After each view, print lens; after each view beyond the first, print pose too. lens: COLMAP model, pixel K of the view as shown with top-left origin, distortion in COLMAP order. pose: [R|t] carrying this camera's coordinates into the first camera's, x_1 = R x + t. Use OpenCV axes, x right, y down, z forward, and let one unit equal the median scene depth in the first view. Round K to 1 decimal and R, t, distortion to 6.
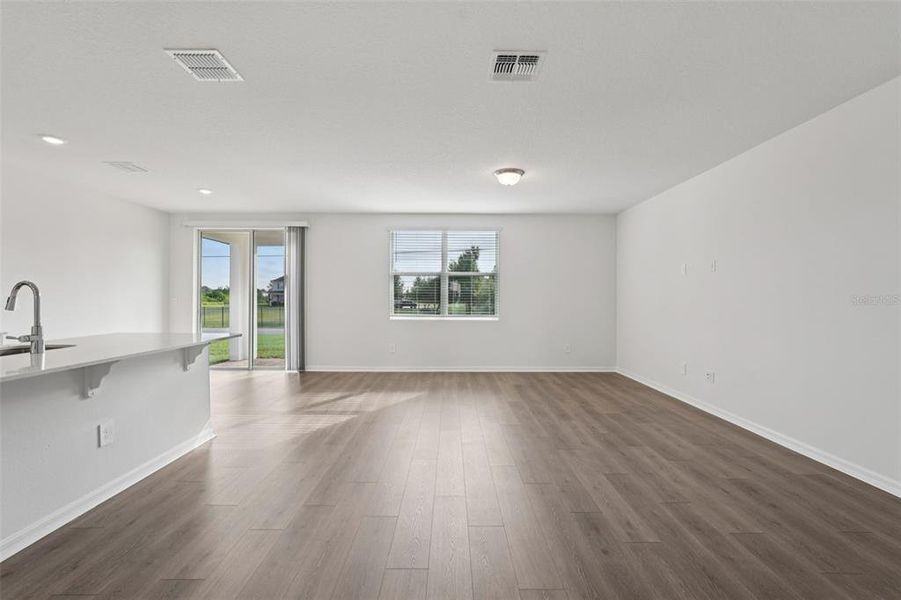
lens RADIAL K [[394.4, 0, 460.3], [0, 394.4, 301.5], [0, 0, 1]] dist [-0.005461, 0.000712]
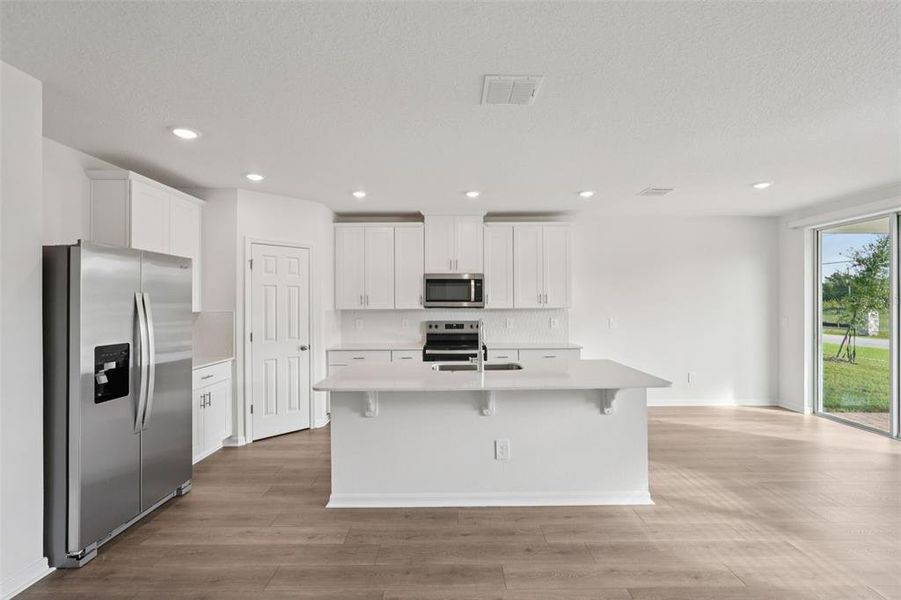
lens RADIAL K [[394.4, 0, 447.2], [0, 394.4, 304.7], [0, 0, 1]] dist [-0.005461, 0.000712]
pose [[-0.022695, -0.002687, -0.999739, 0.107125], [-0.001313, 0.999996, -0.002658, -0.035831], [0.999742, 0.001252, -0.022698, 0.329292]]
